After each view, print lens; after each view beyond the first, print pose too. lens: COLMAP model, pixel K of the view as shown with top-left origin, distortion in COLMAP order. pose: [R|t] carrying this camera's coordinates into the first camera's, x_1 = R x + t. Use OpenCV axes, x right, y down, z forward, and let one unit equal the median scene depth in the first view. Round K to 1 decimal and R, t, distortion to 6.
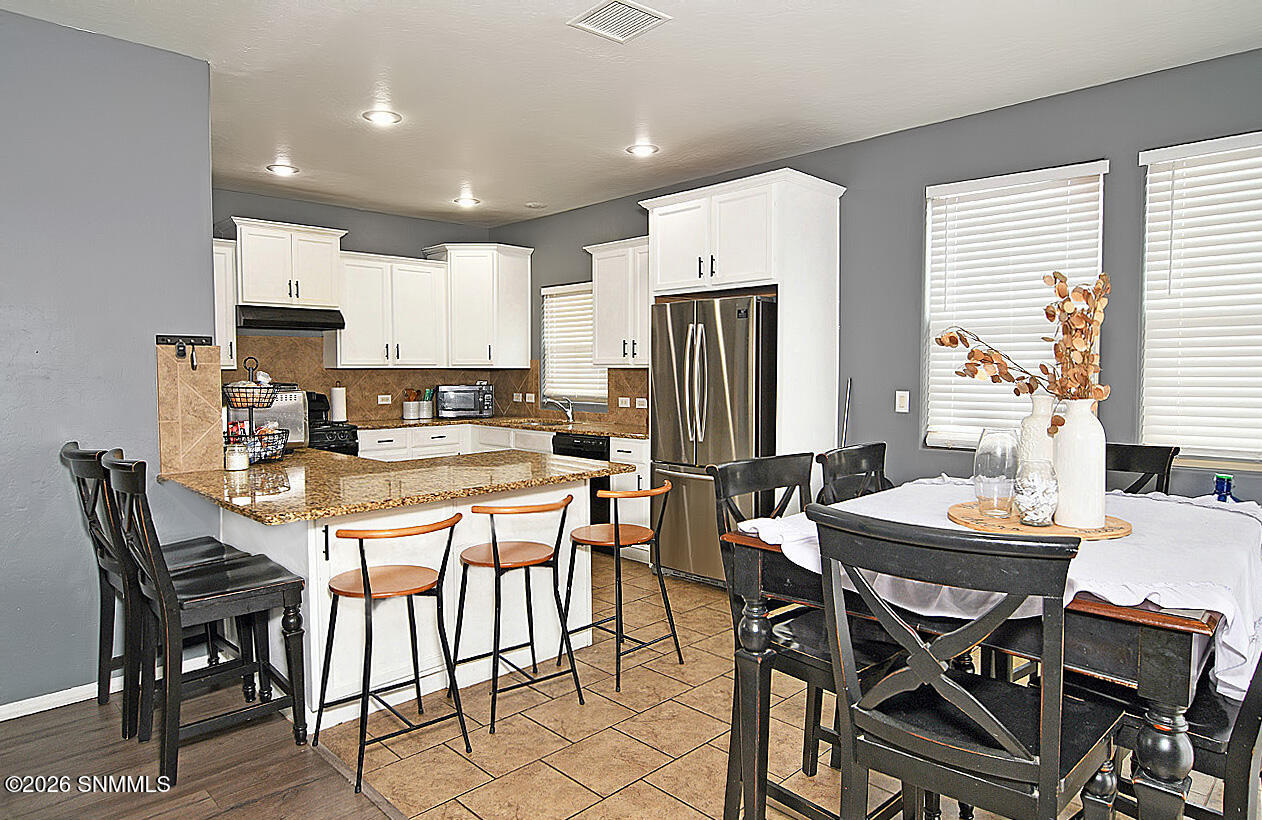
lens RADIAL K [[749.4, 0, 631.0], [0, 749.4, 410.0], [0, 0, 1]] dist [-0.005520, -0.001410]
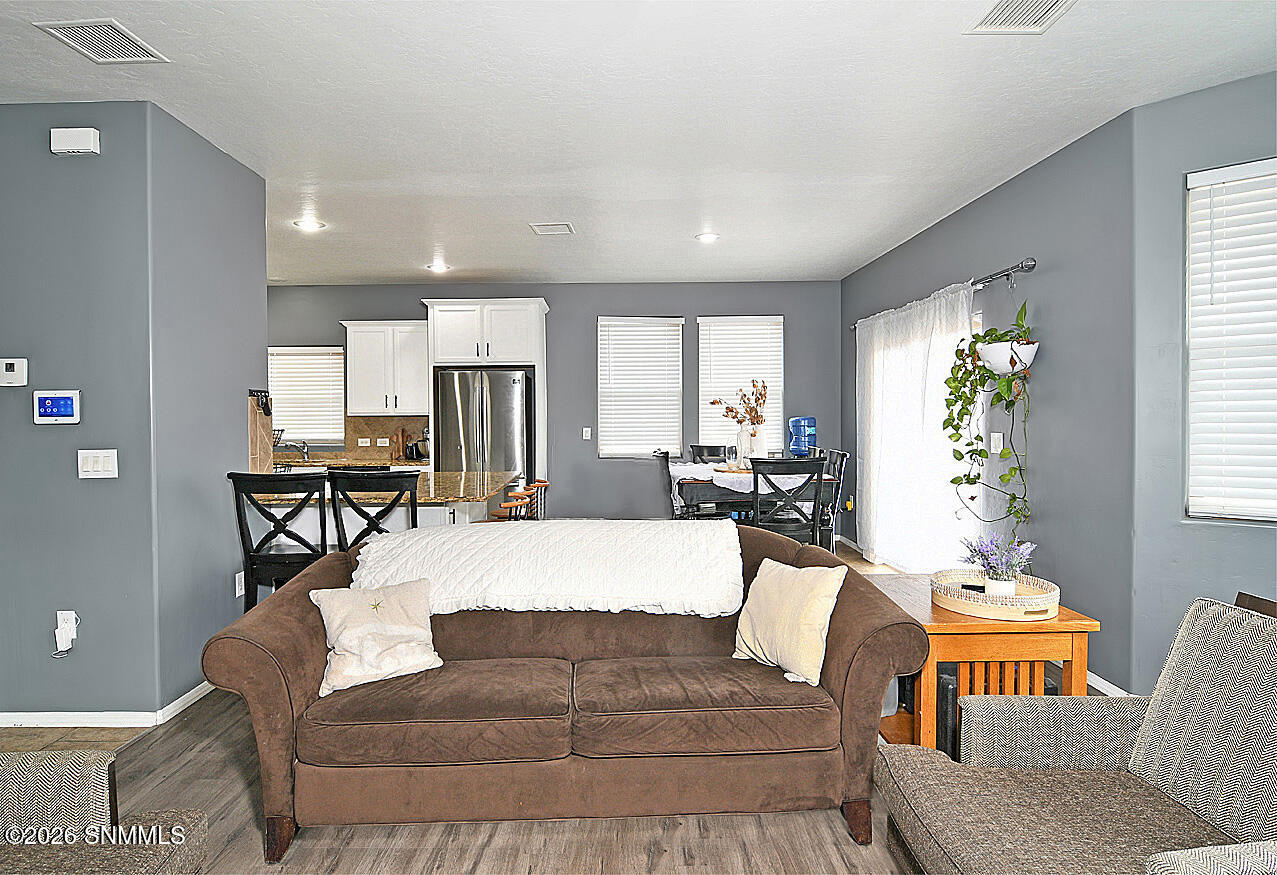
lens RADIAL K [[666.2, 0, 637.5], [0, 666.2, 424.7], [0, 0, 1]] dist [0.002621, 0.000178]
pose [[0.690722, -0.013827, 0.722988, -0.521964], [0.044767, 0.998717, -0.023669, 0.007828], [-0.721733, 0.048714, 0.690455, -0.133780]]
